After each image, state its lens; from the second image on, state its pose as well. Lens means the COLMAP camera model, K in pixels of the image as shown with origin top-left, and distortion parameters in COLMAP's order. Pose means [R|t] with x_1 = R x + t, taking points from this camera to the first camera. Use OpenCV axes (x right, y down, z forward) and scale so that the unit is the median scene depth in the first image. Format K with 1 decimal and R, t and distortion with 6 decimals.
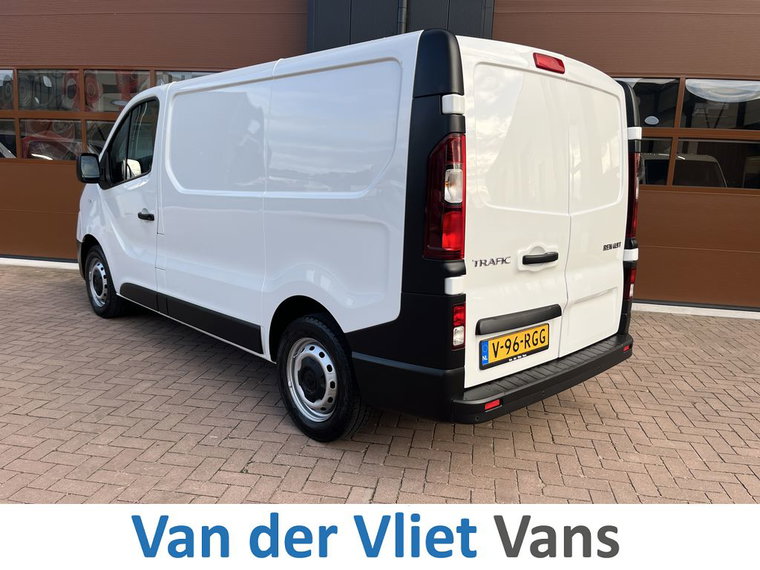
lens RADIAL K [[583.6, 0, 381.7], [0, 583.6, 279.8], [0, 0, 1]] dist [0.051651, -0.074008]
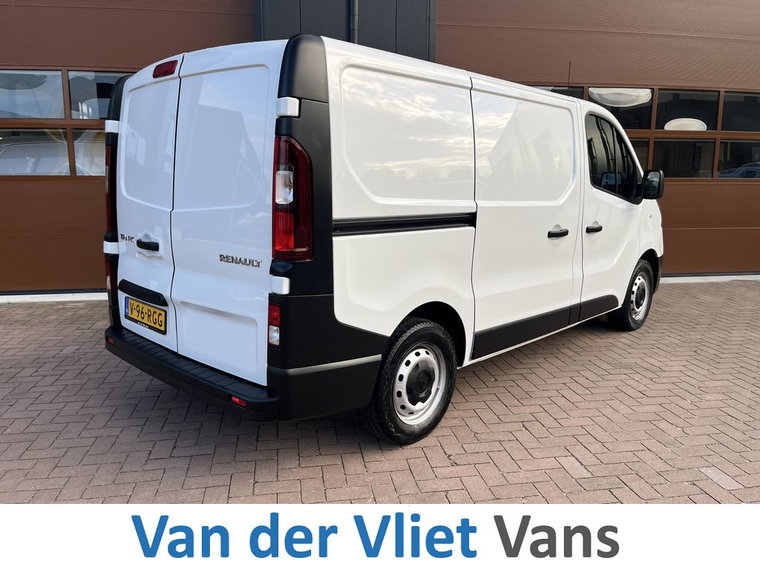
lens RADIAL K [[581.9, 0, 380.0], [0, 581.9, 285.0], [0, 0, 1]] dist [0.045389, -0.063179]
pose [[0.943279, -0.095799, 0.317880, -0.459408], [0.092310, 0.995389, 0.026058, -0.024497], [-0.318910, 0.004764, 0.947773, 0.029596]]
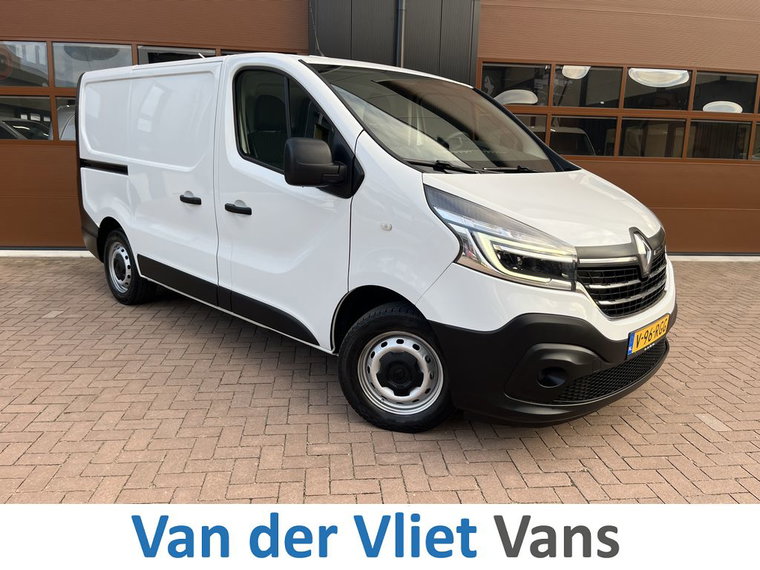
lens RADIAL K [[583.6, 0, 381.7], [0, 583.6, 279.8], [0, 0, 1]] dist [0.051651, -0.074008]
pose [[0.962732, -0.071958, 0.260709, -0.505510], [0.059668, 0.996715, 0.054763, -0.003675], [-0.263793, -0.037166, 0.963863, -0.084072]]
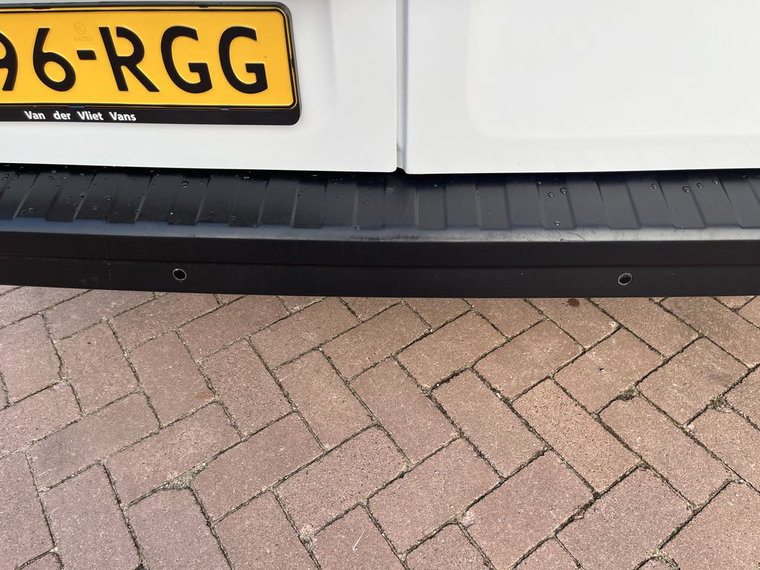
lens RADIAL K [[583.6, 0, 381.7], [0, 583.6, 279.8], [0, 0, 1]] dist [0.051651, -0.074008]
pose [[0.691922, 0.469448, -0.548509, 0.341872], [-0.088252, 0.809036, 0.581096, 0.020128], [0.716558, -0.353666, 0.601219, 0.626524]]
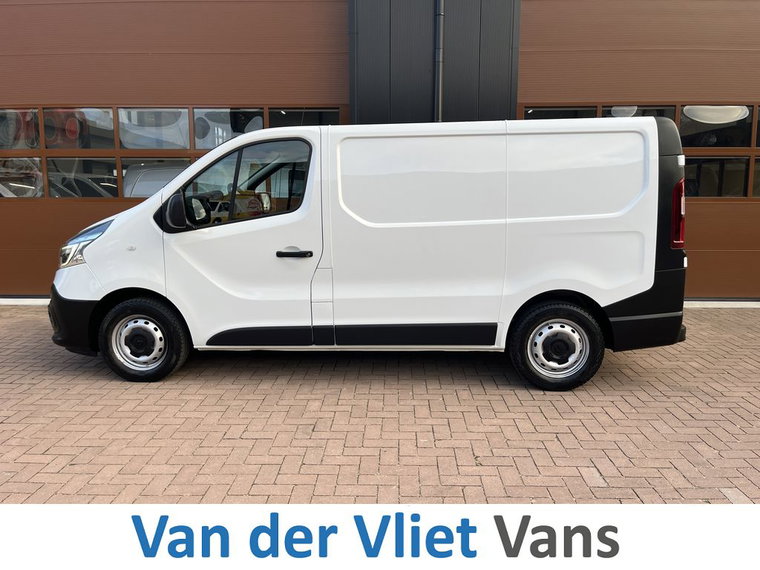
lens RADIAL K [[579.7, 0, 380.5], [0, 579.7, 281.1], [0, 0, 1]] dist [0.075483, -0.114704]
pose [[0.989446, -0.062151, 0.130899, -0.385297], [0.065255, 0.997677, -0.019555, -0.019279], [-0.129379, 0.027890, 0.991203, -0.094684]]
